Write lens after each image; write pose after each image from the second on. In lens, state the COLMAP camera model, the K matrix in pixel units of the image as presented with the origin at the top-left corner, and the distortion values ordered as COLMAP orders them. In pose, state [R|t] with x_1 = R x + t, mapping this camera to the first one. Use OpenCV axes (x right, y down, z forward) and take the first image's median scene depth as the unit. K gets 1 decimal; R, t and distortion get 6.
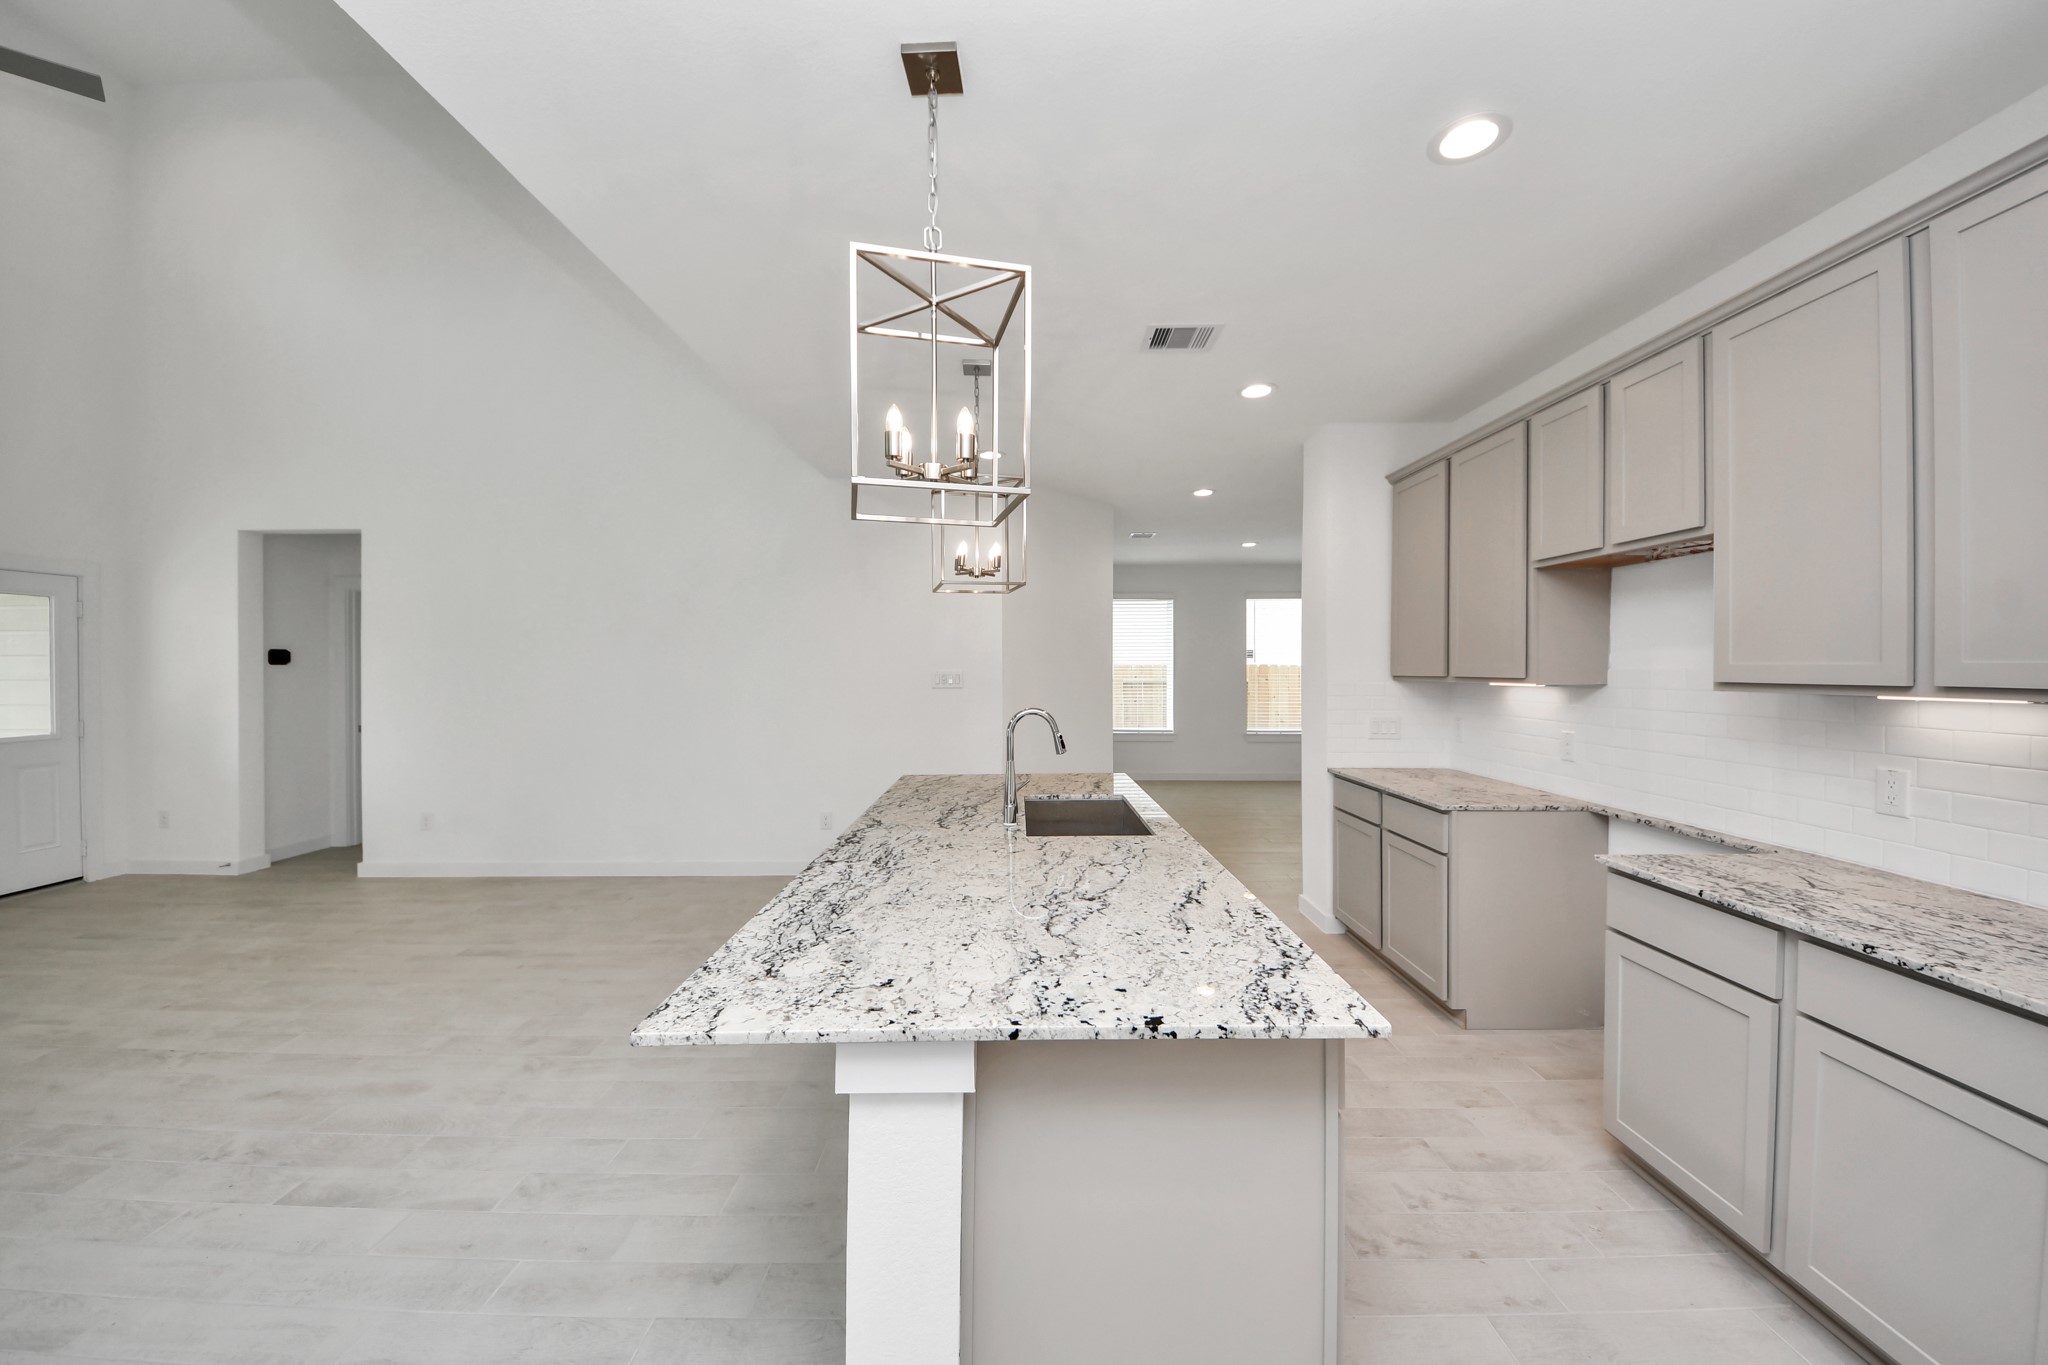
lens RADIAL K [[732.0, 0, 1022.5], [0, 732.0, 682.9], [0, 0, 1]] dist [0.031603, -0.016566]
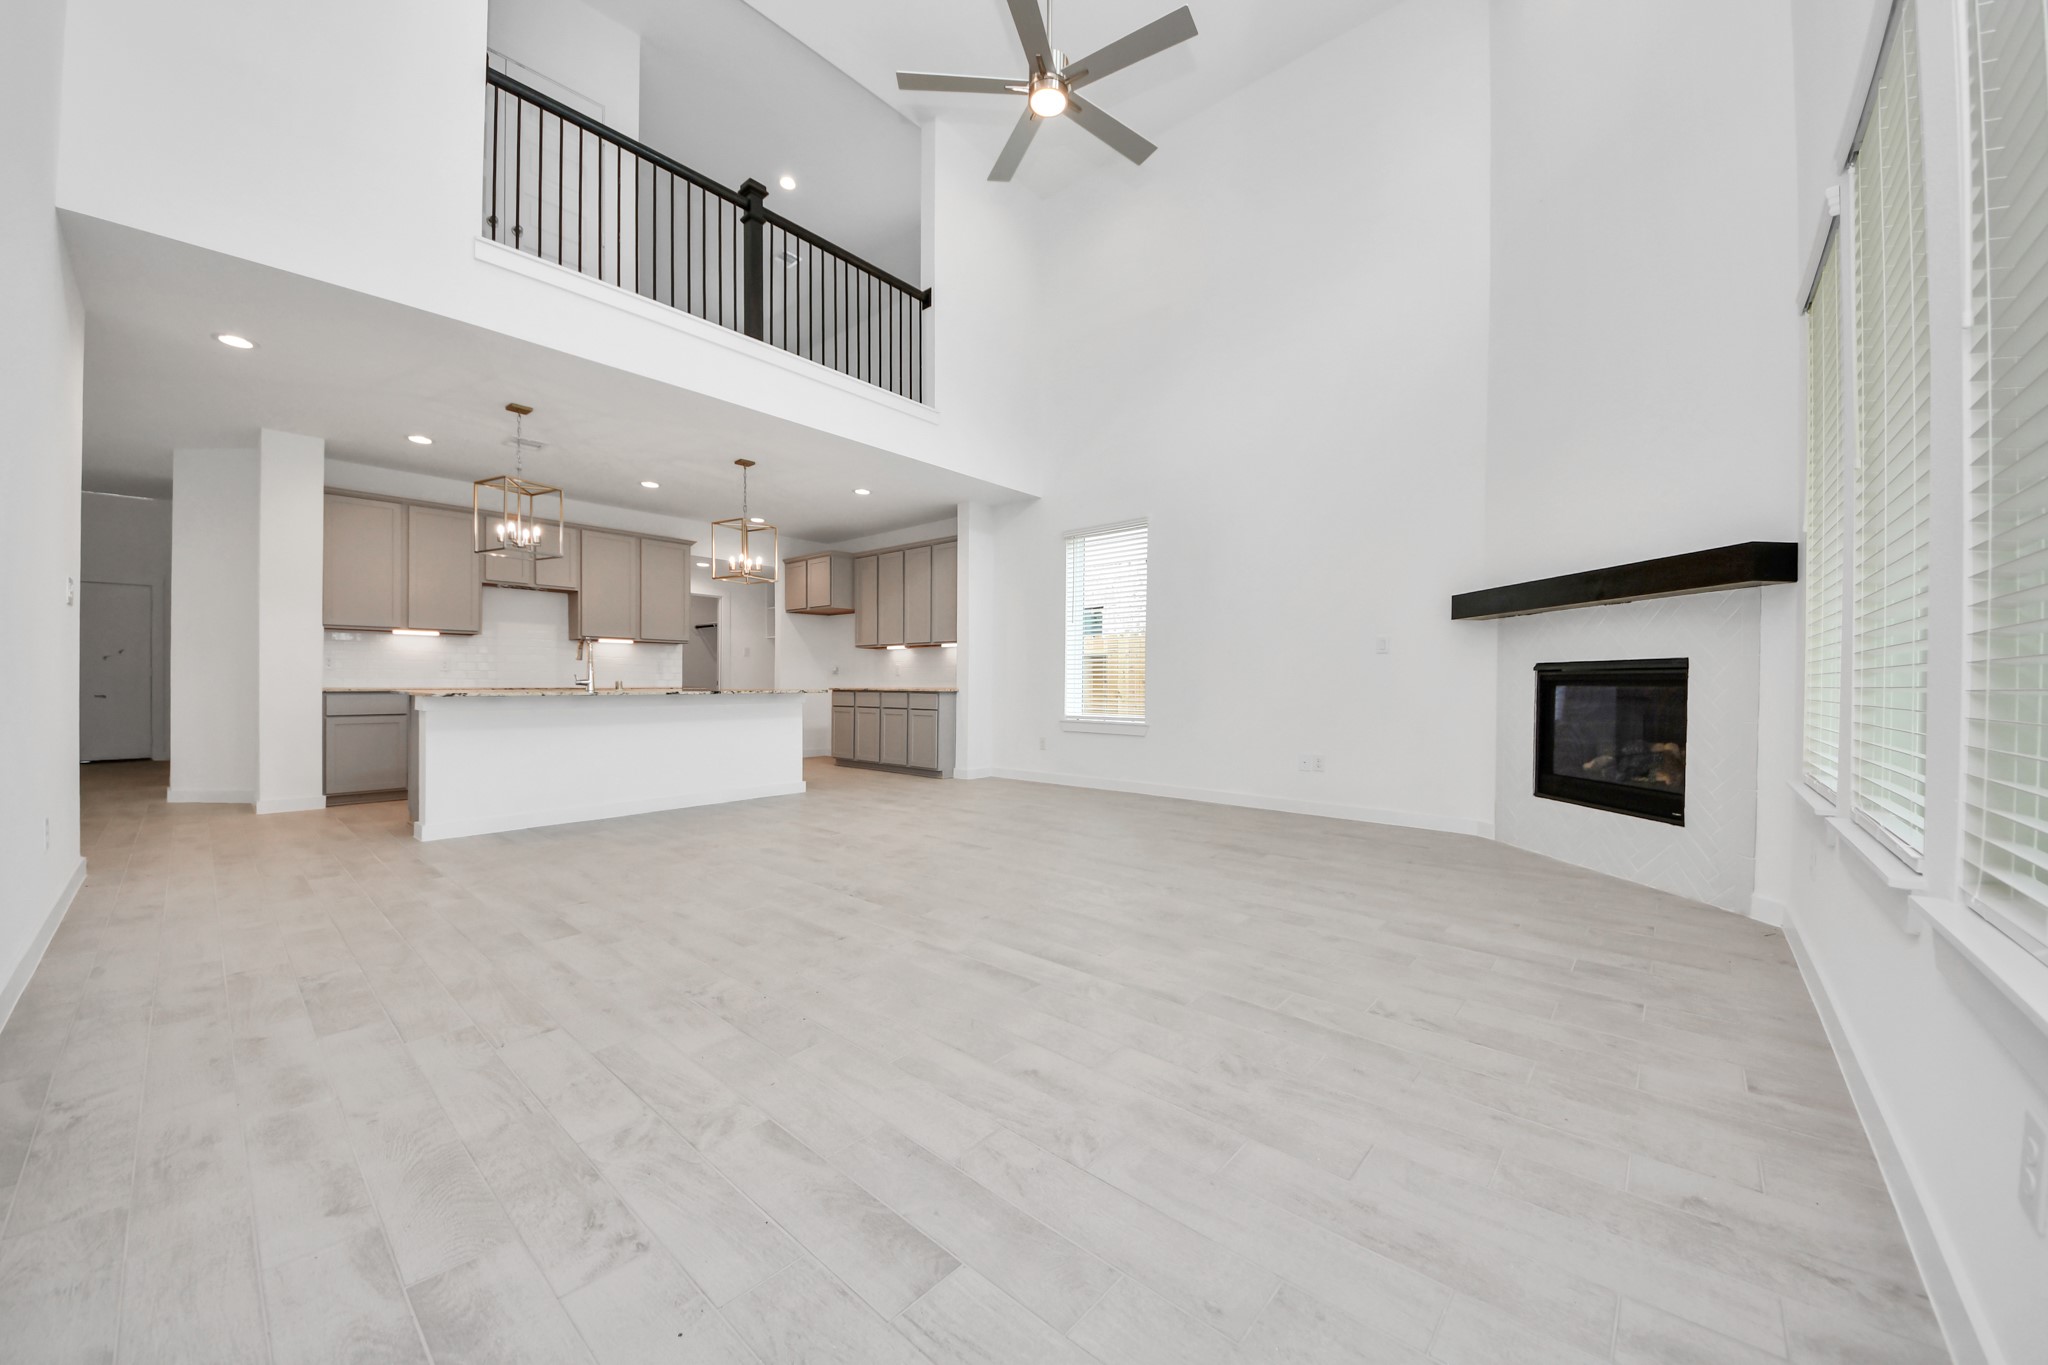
lens RADIAL K [[732.0, 0, 1022.5], [0, 732.0, 682.9], [0, 0, 1]] dist [0.031603, -0.016566]
pose [[-0.757420, 0.000694, 0.652928, -1.843544], [0.014468, 0.999772, 0.015721, 0.128163], [-0.652768, 0.021354, -0.757257, 1.477264]]
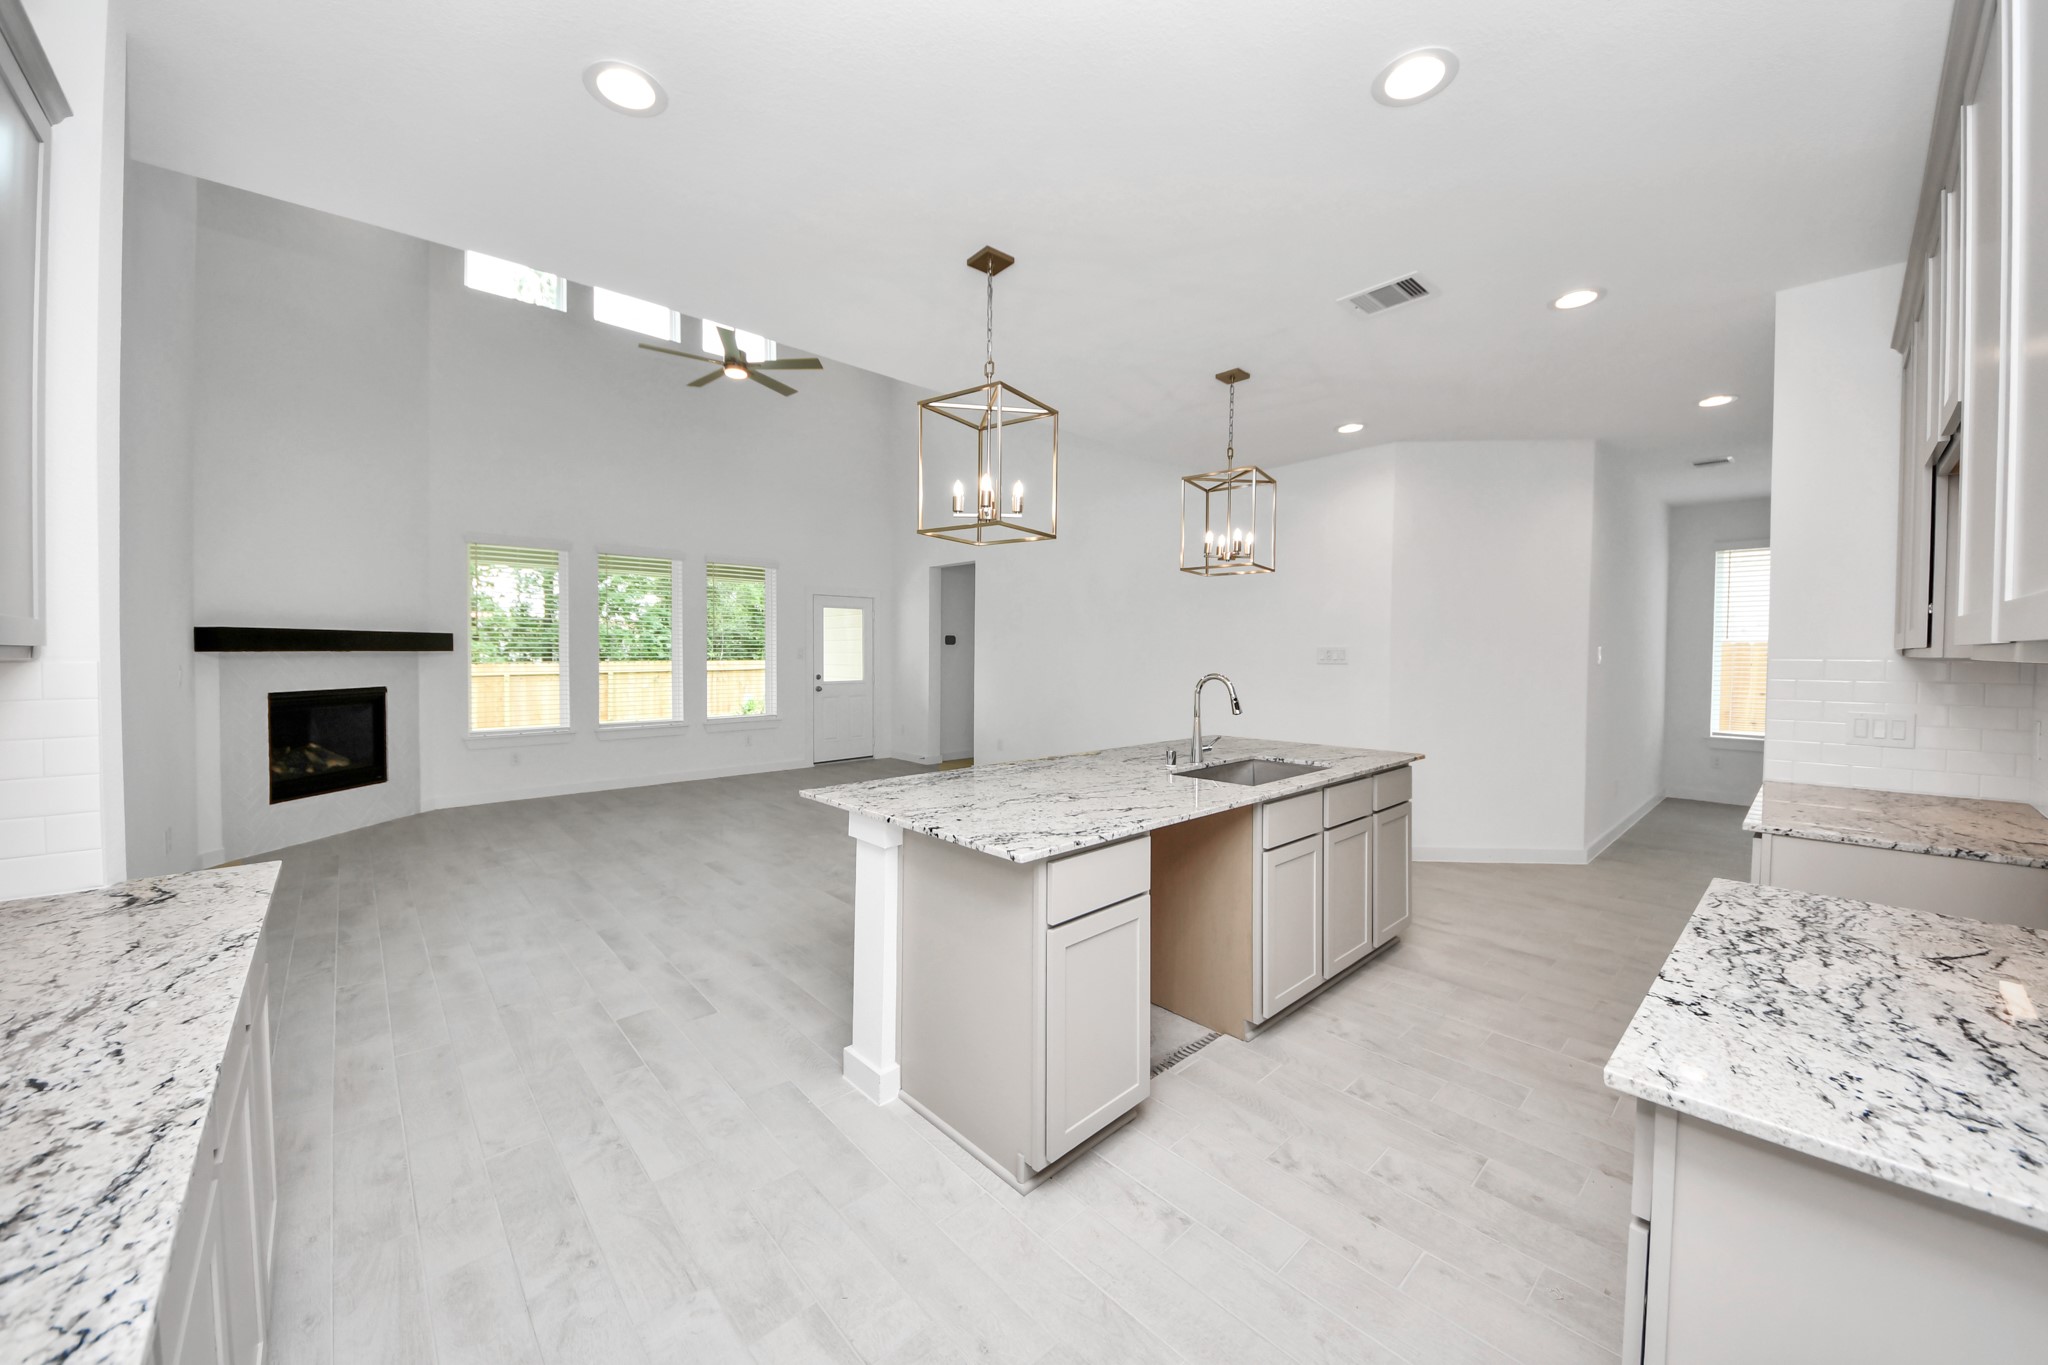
lens RADIAL K [[732.0, 0, 1022.5], [0, 732.0, 682.9], [0, 0, 1]] dist [0.031603, -0.016566]
pose [[0.682396, 0.038331, -0.729977, 0.562738], [-0.025916, 0.999265, 0.028244, 0.019259], [0.730523, -0.000356, 0.682888, -0.018734]]
